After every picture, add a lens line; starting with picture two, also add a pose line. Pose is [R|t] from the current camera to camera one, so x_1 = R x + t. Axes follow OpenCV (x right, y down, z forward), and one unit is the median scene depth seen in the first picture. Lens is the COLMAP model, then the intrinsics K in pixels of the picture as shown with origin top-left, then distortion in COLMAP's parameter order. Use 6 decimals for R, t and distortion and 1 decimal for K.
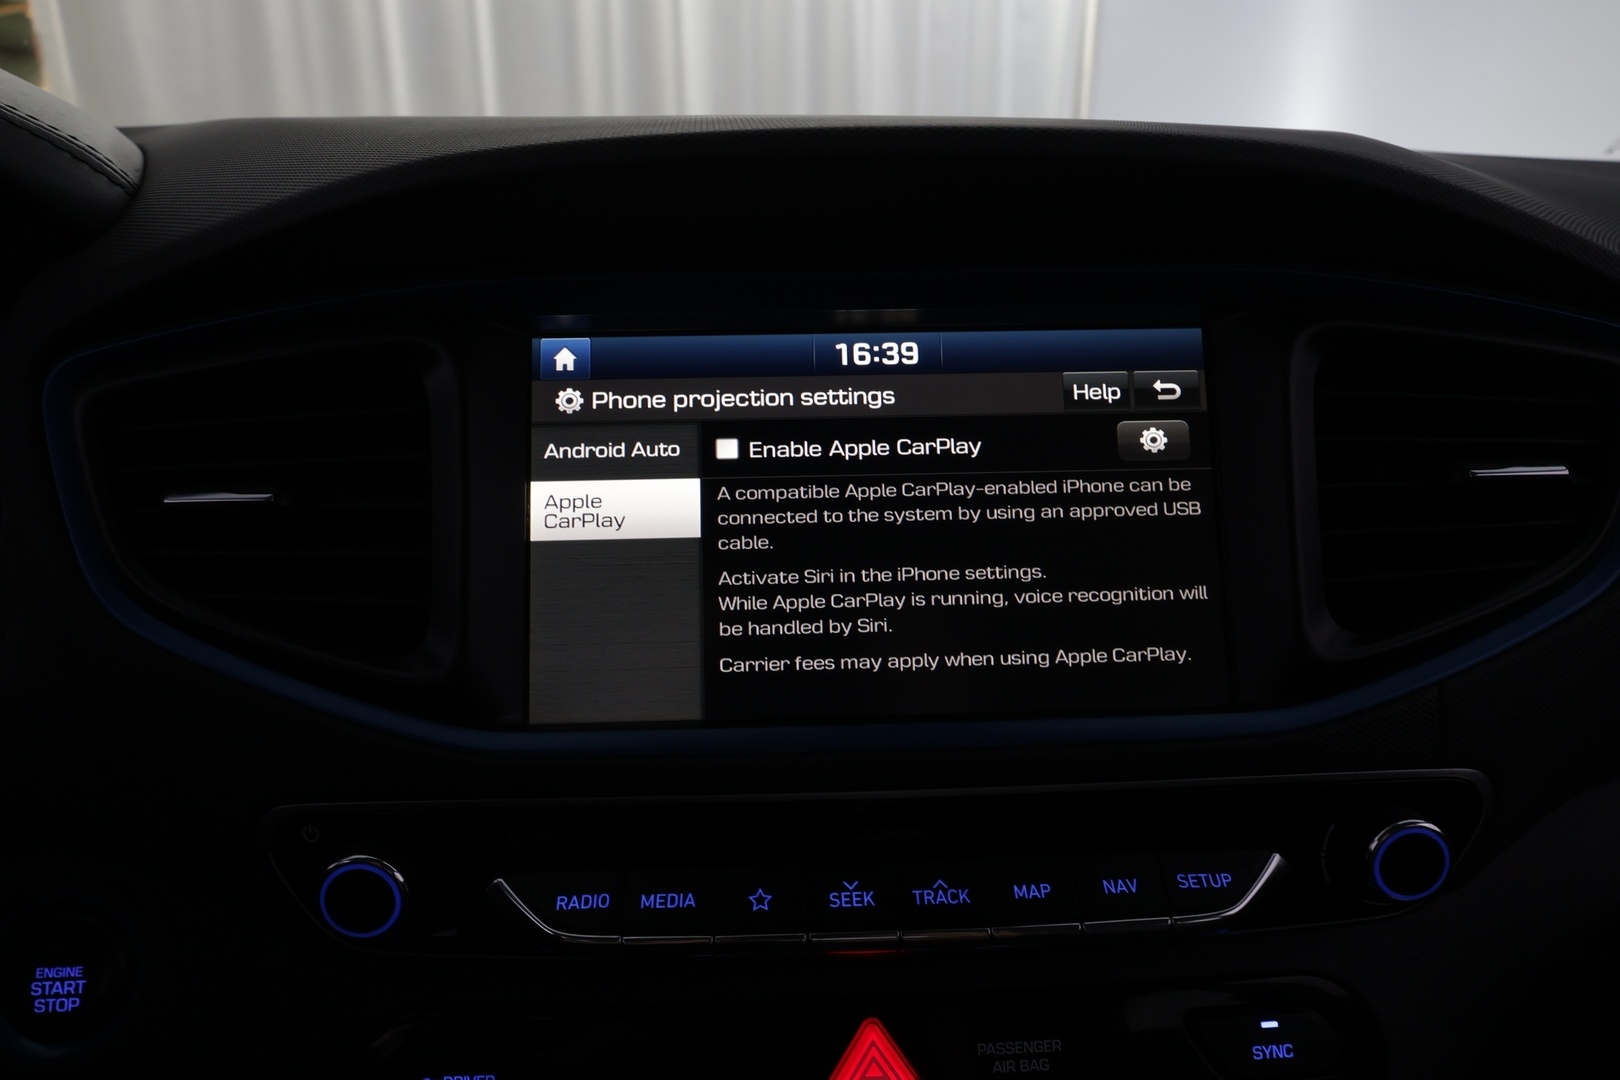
lens RADIAL K [[1027.5, 0, 813.9], [0, 1027.5, 544.2], [0, 0, 1]] dist [0.018415, 0.000410]
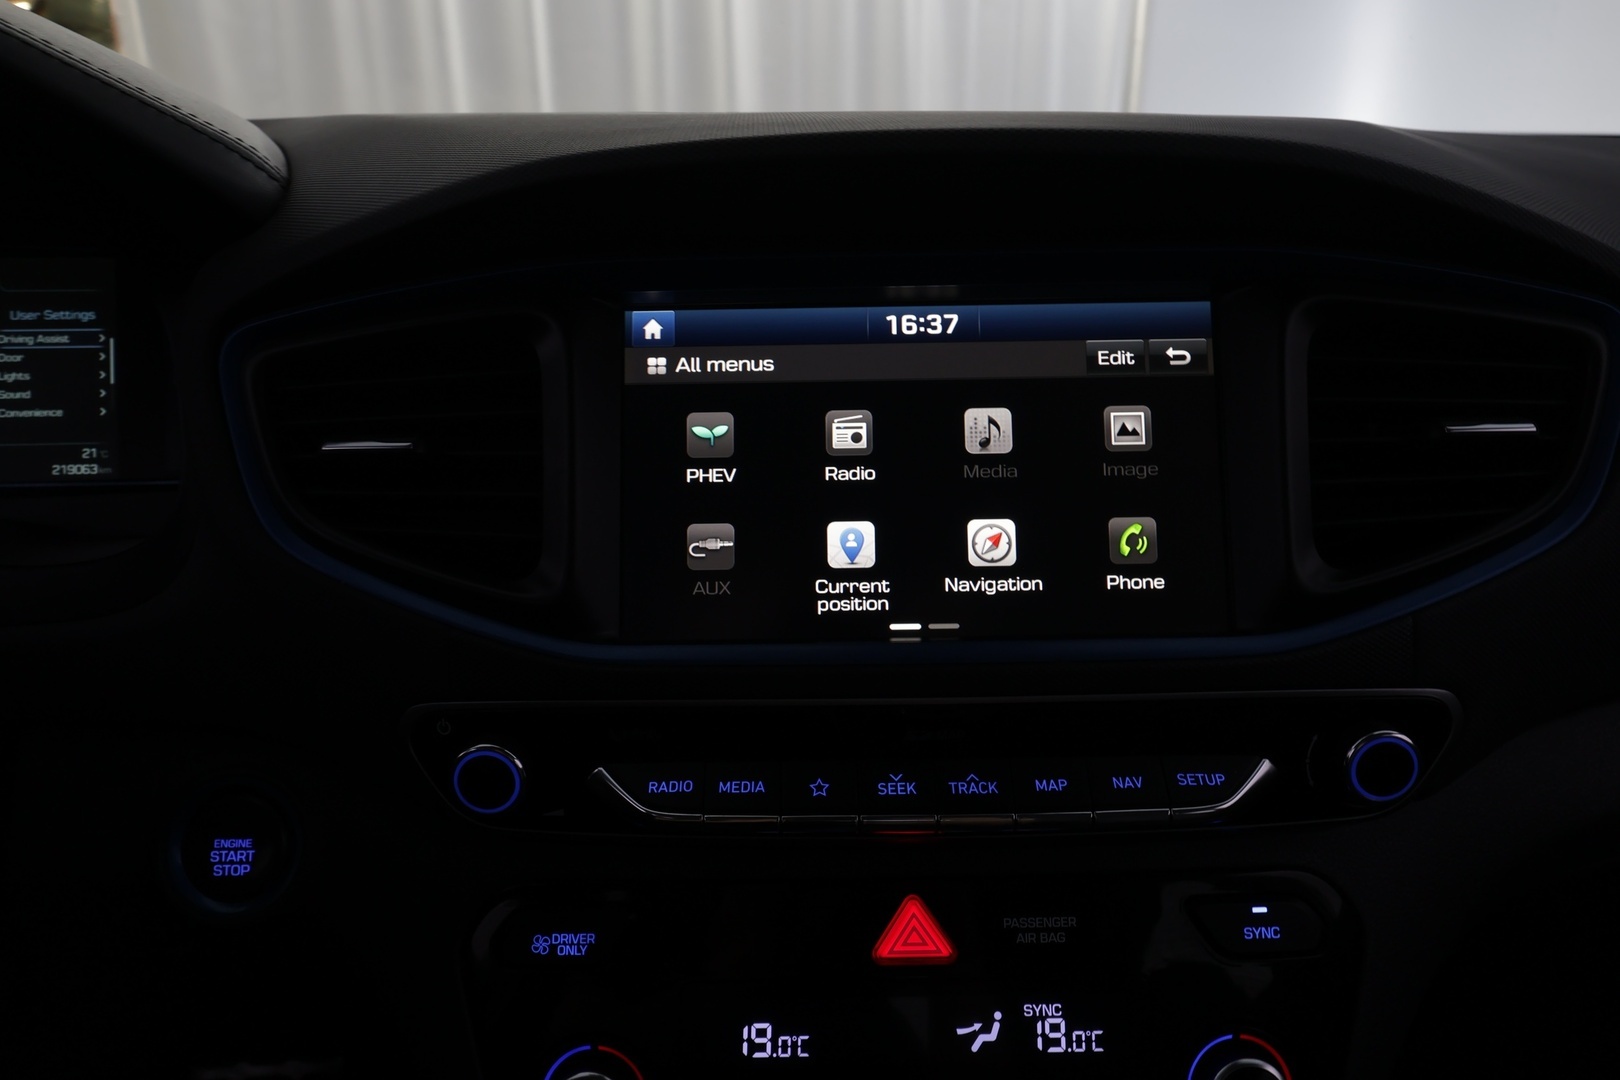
lens RADIAL K [[1027.5, 0, 816.8], [0, 1027.5, 538.0], [0, 0, 1]] dist [0.018415, 0.000410]
pose [[0.999194, 0.008007, -0.039327, -0.010215], [-0.007180, 0.999751, 0.021144, 0.031551], [0.039487, -0.020845, 0.999003, -0.164998]]
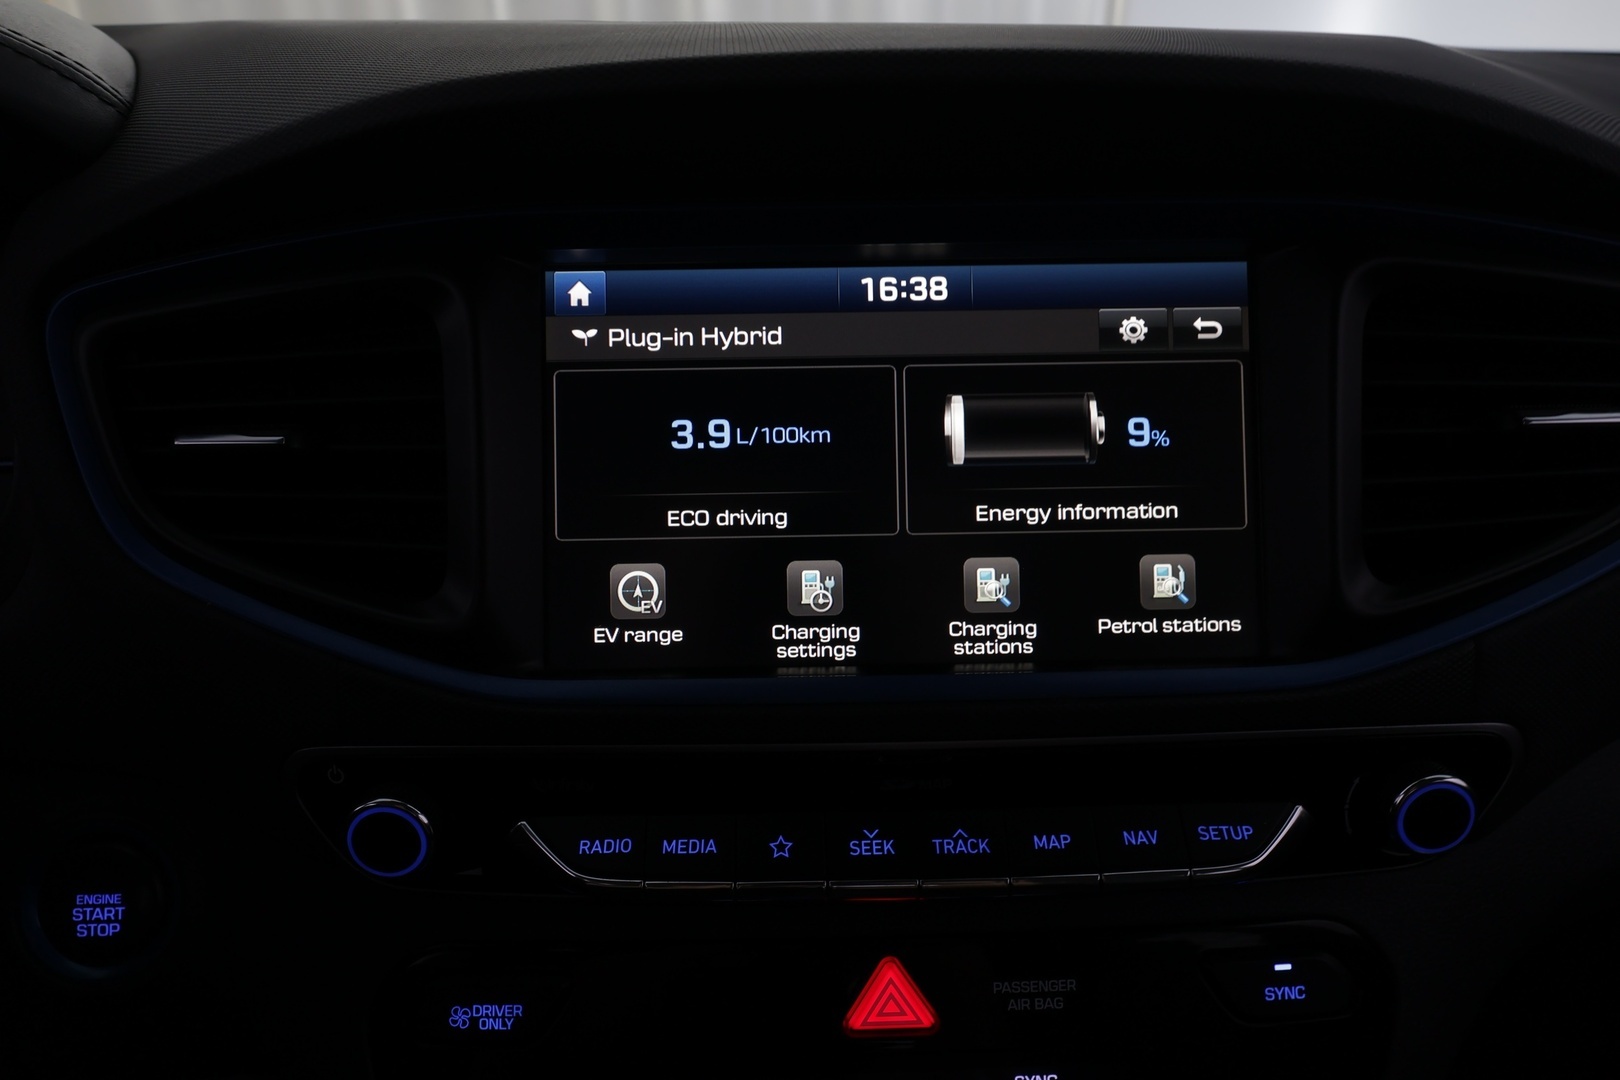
lens RADIAL K [[1027.5, 0, 814.1], [0, 1027.5, 539.5], [0, 0, 1]] dist [0.018415, 0.000410]
pose [[0.999830, 0.008111, -0.016566, -0.005021], [-0.006523, 0.995572, 0.093780, -0.045532], [0.017254, -0.093656, 0.995455, 0.025742]]
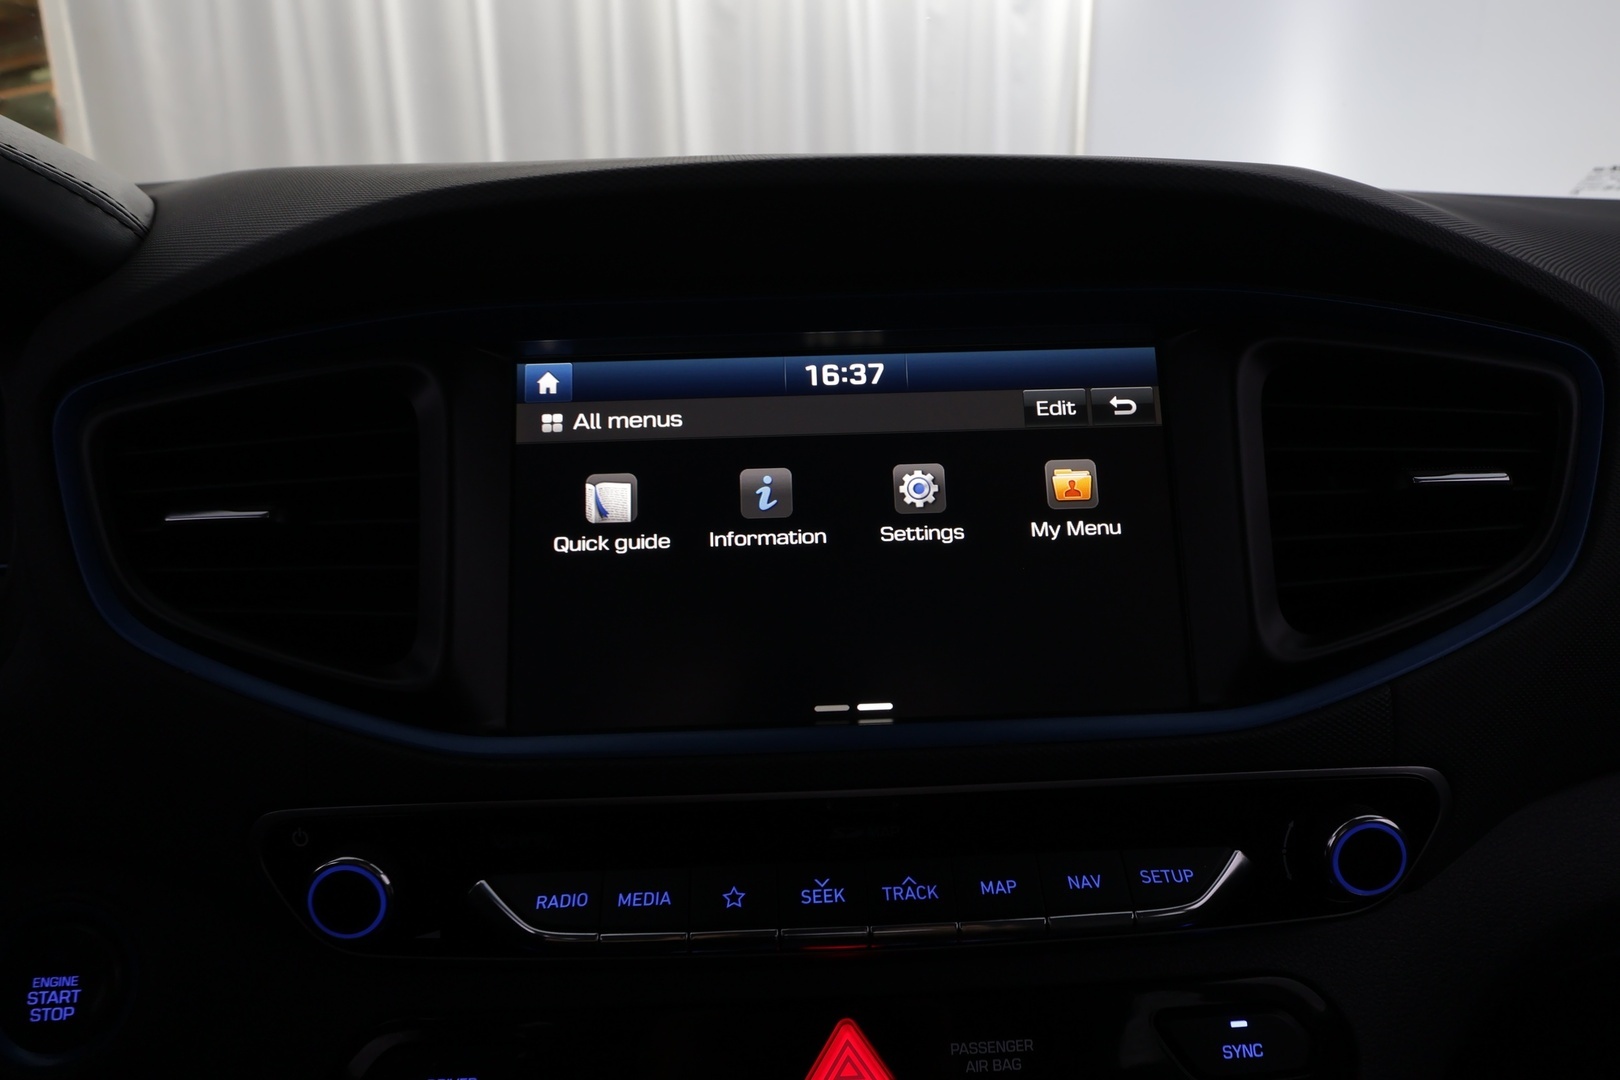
lens RADIAL K [[1027.5, 0, 810.9], [0, 1027.5, 550.3], [0, 0, 1]] dist [0.018415, 0.000410]
pose [[0.999903, -0.011307, -0.008143, 0.035076], [0.010904, 0.998791, -0.047936, 0.046201], [0.008675, 0.047842, 0.998817, -0.041365]]
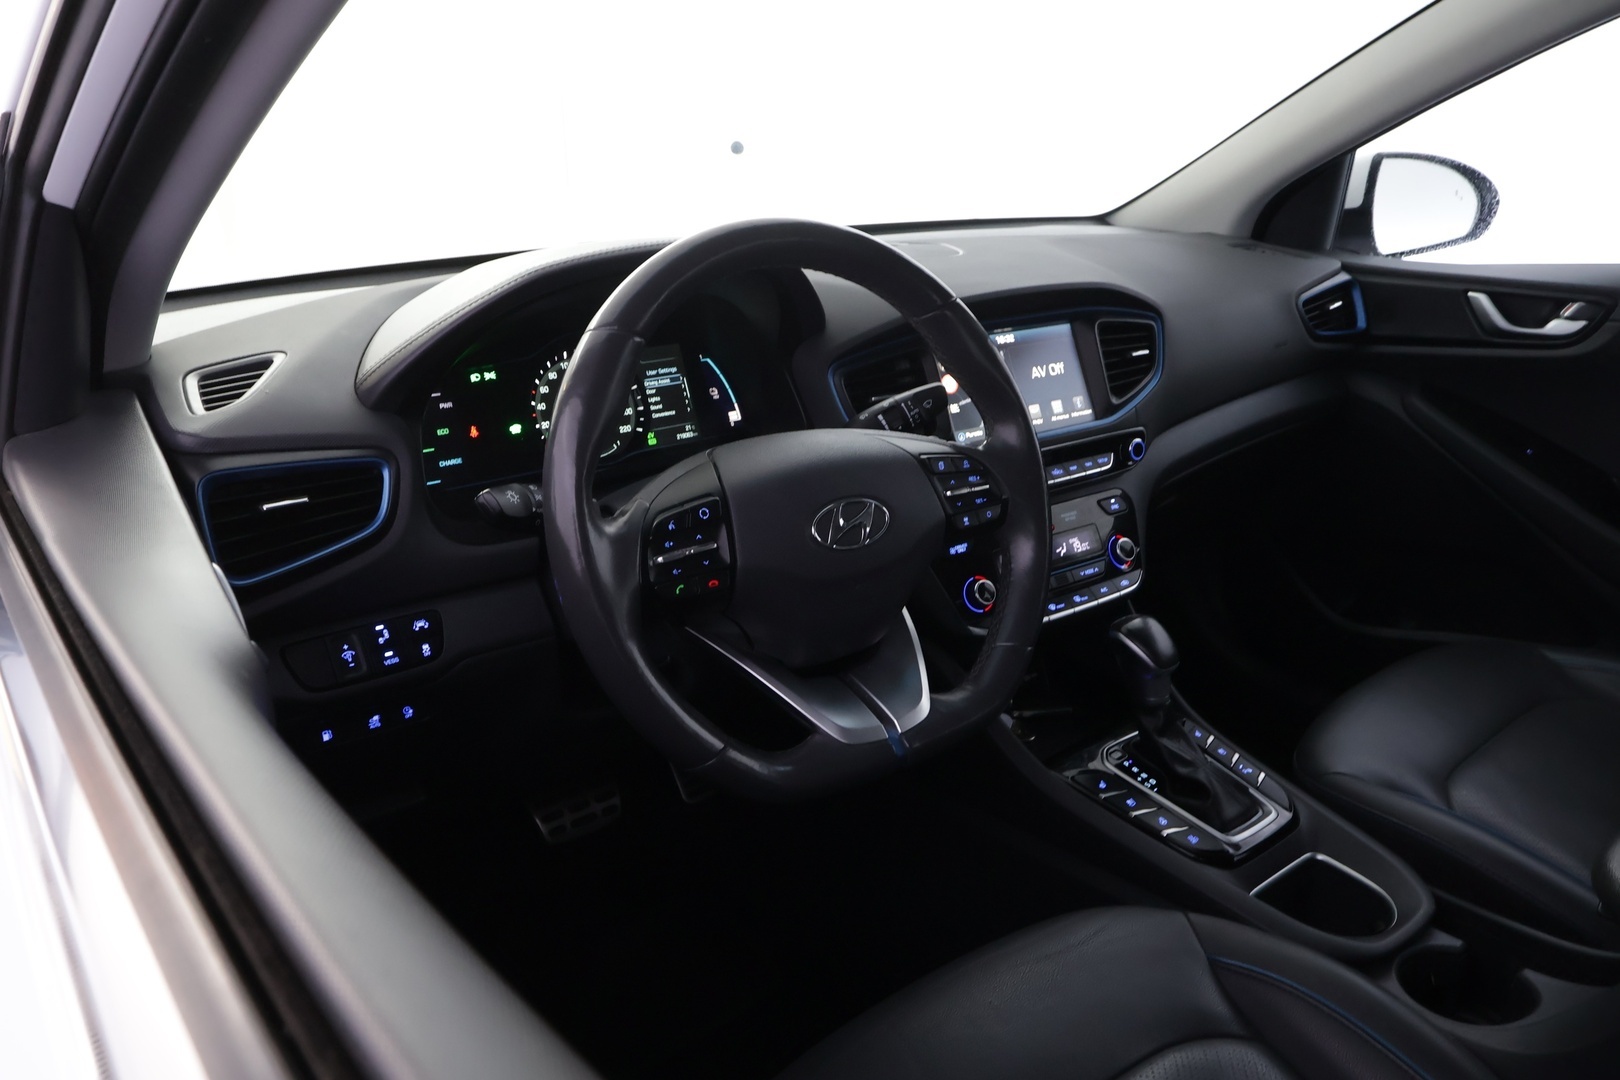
lens RADIAL K [[1131.4, 0, 807.3], [0, 1131.4, 532.2], [0, 0, 1]] dist [0.011025, 0.000515]
pose [[0.858946, -0.179601, 0.479536, -2.744567], [0.164266, 0.983624, 0.074163, 0.078204], [-0.485003, 0.015070, 0.874383, -2.281007]]
